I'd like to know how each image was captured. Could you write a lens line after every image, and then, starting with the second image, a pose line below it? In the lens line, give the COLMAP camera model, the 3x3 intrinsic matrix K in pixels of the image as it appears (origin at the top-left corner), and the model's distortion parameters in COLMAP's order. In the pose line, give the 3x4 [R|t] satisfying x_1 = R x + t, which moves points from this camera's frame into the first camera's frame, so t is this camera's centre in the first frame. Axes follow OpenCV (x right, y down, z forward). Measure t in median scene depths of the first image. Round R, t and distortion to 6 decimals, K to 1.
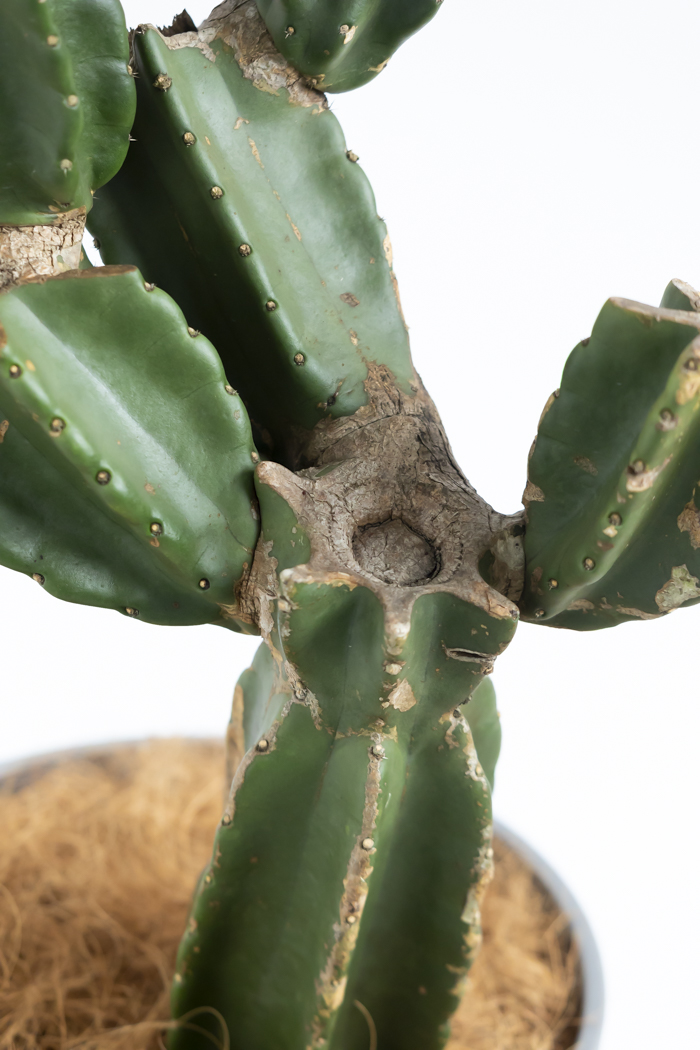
lens RADIAL K [[4657.4, 0, 350.0], [0, 4657.4, 525.0], [0, 0, 1]] dist [-0.176787, -0.712854]
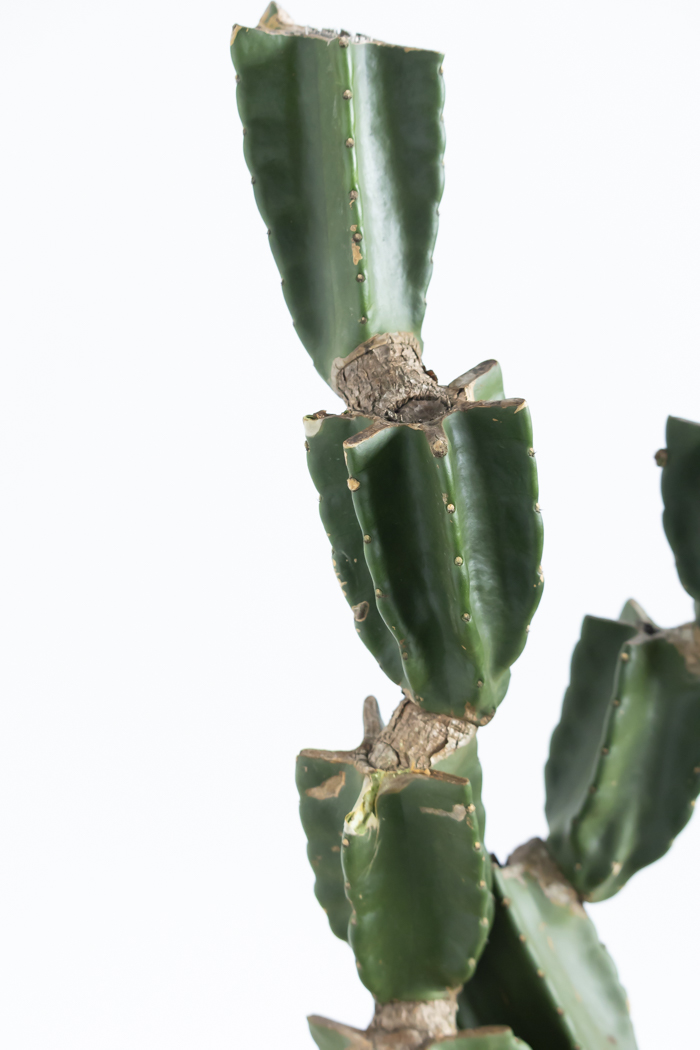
lens RADIAL K [[3015.0, 0, 350.0], [0, 3015.0, 525.0], [0, 0, 1]] dist [-0.016195, 0.722751]
pose [[0.975197, 0.008191, 0.221188, -0.311988], [0.029162, 0.985849, -0.165082, -0.055397], [-0.219410, 0.167438, 0.961157, 0.034305]]
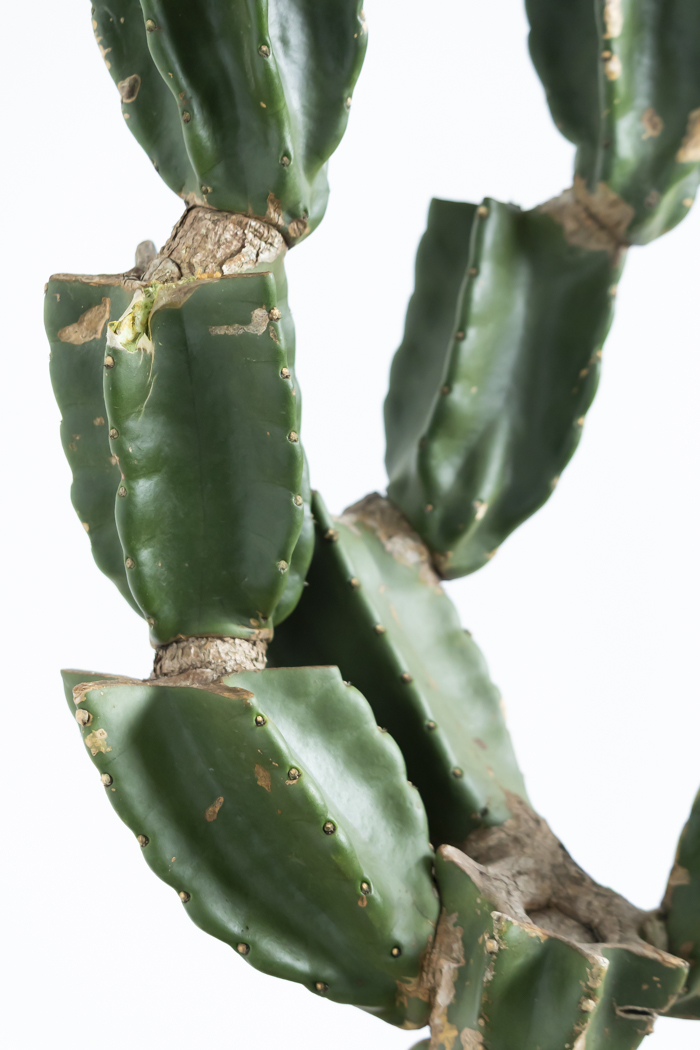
lens RADIAL K [[4007.6, 0, 350.0], [0, 4007.6, 525.0], [0, 0, 1]] dist [-0.027169, -1.700201]
pose [[0.968295, 0.052194, 0.244298, -0.276875], [0.049420, 0.918580, -0.392133, 0.288962], [-0.244874, 0.391773, 0.886877, 0.125341]]
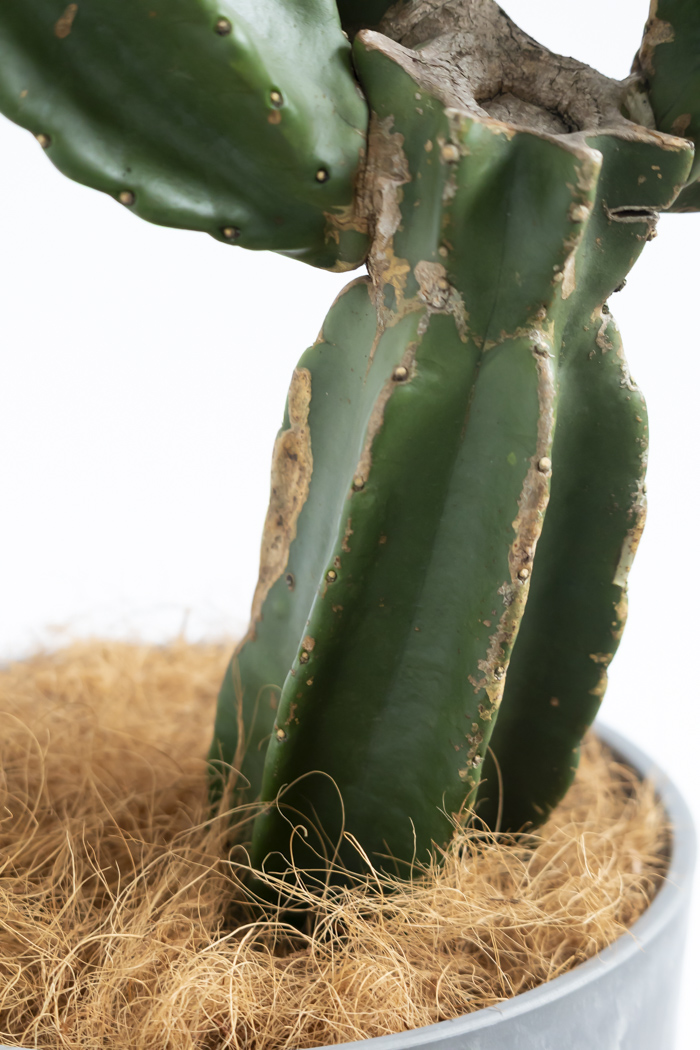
lens RADIAL K [[4007.6, 0, 350.0], [0, 4007.6, 525.0], [0, 0, 1]] dist [-0.027169, -1.700201]
pose [[0.936948, -0.128146, 0.325126, -0.271377], [0.195553, 0.963303, -0.183865, 0.208646], [-0.289634, 0.235851, 0.927624, 0.334638]]
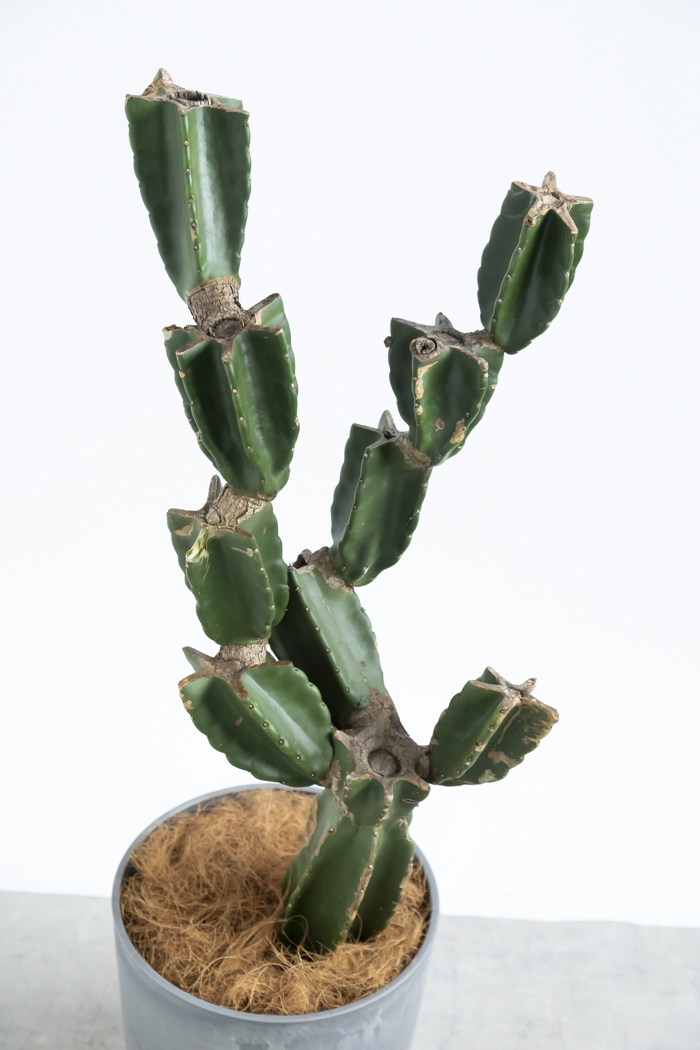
lens RADIAL K [[2170.8, 0, 350.0], [0, 2170.8, 525.0], [0, 0, 1]] dist [-0.005832, -0.040080]
pose [[0.994412, 0.001681, 0.105554, -0.143501], [-0.006764, 0.998833, 0.047819, -0.193030], [-0.105350, -0.048265, 0.993263, -0.252016]]
